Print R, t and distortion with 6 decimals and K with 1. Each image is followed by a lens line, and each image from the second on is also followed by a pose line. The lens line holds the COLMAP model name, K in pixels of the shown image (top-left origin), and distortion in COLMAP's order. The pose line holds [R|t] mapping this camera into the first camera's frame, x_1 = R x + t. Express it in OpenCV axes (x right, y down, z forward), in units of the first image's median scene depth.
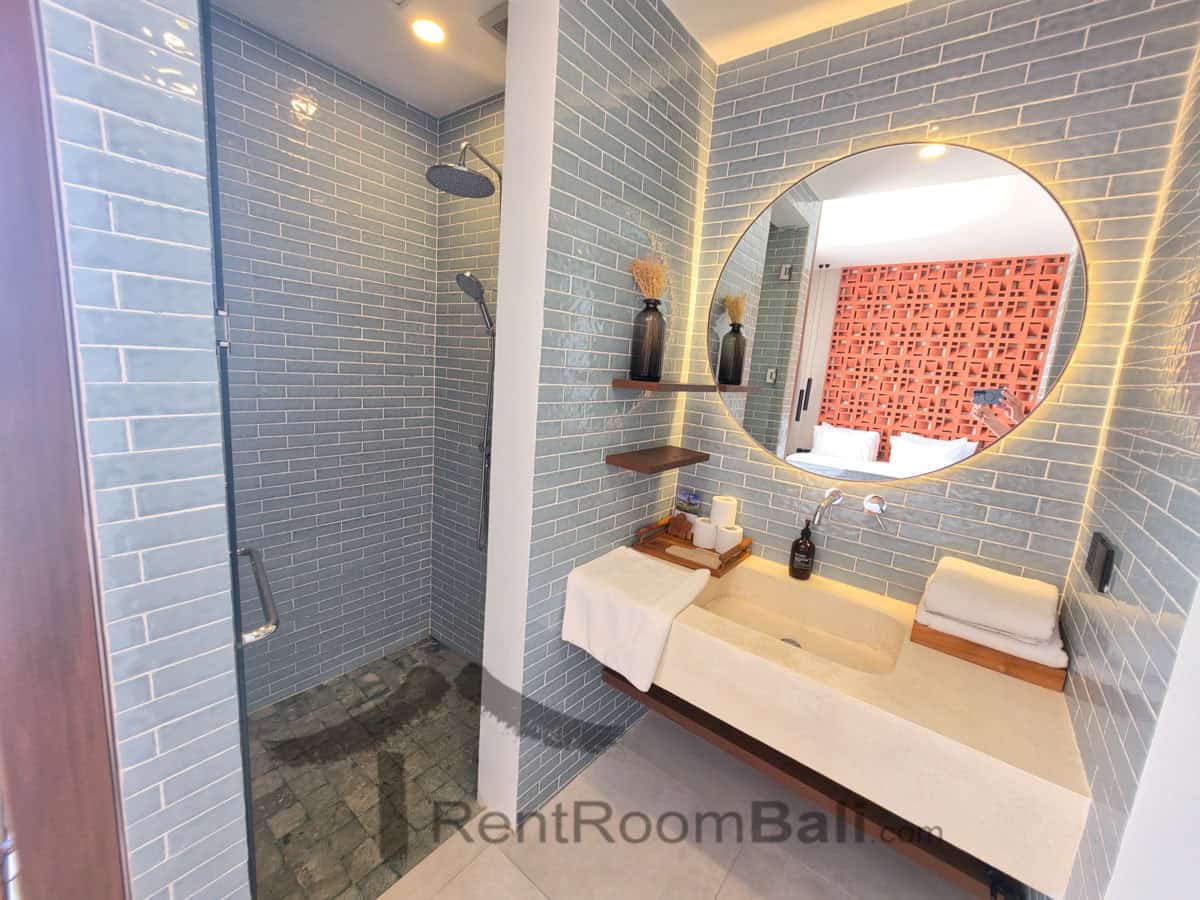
lens RADIAL K [[488.2, 0, 608.7], [0, 488.2, 451.5], [0, 0, 1]] dist [-0.000391, 0.000079]
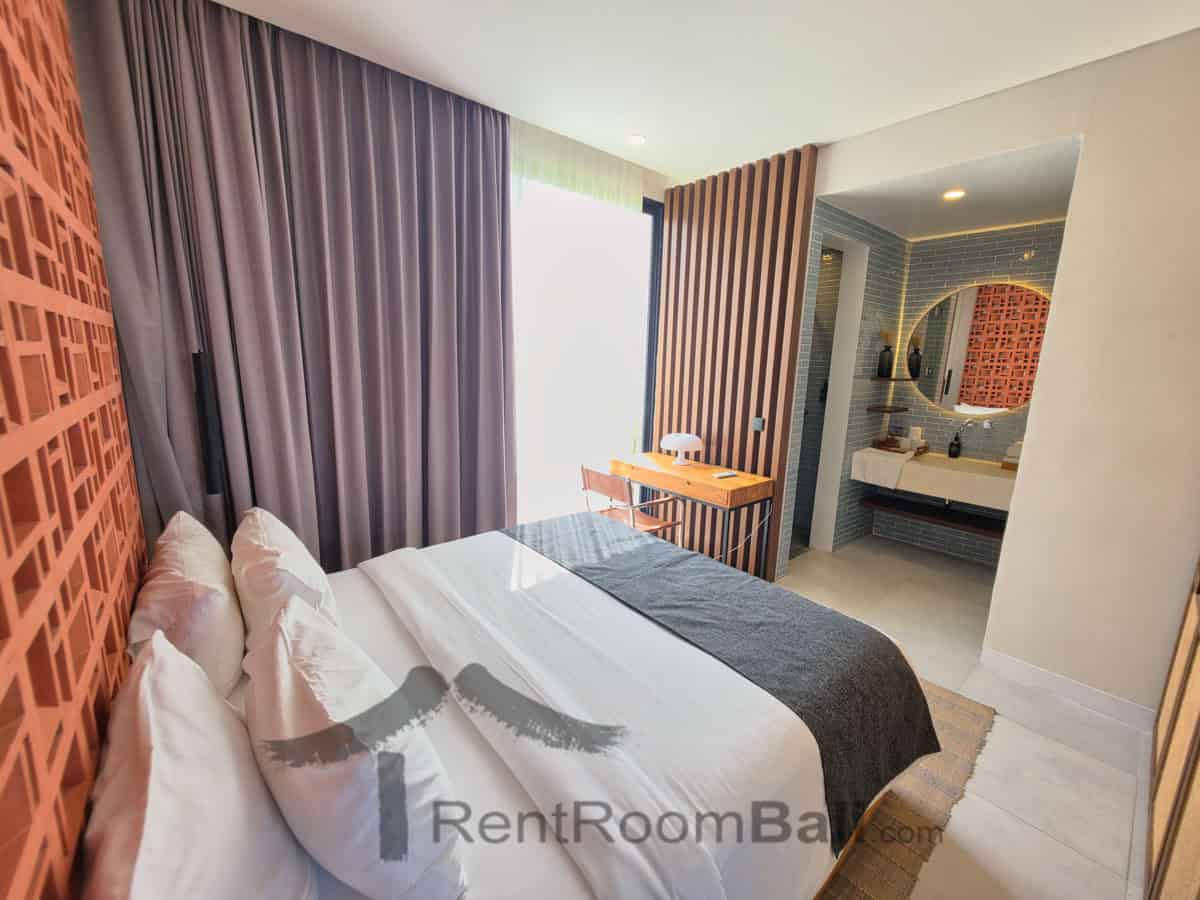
lens RADIAL K [[488.2, 0, 608.7], [0, 488.2, 451.5], [0, 0, 1]] dist [-0.000391, 0.000079]
pose [[0.977739, -0.011584, -0.209506, -0.652075], [0.011582, 0.999932, -0.001233, 0.184998], [0.209506, -0.001221, 0.977807, -1.451672]]
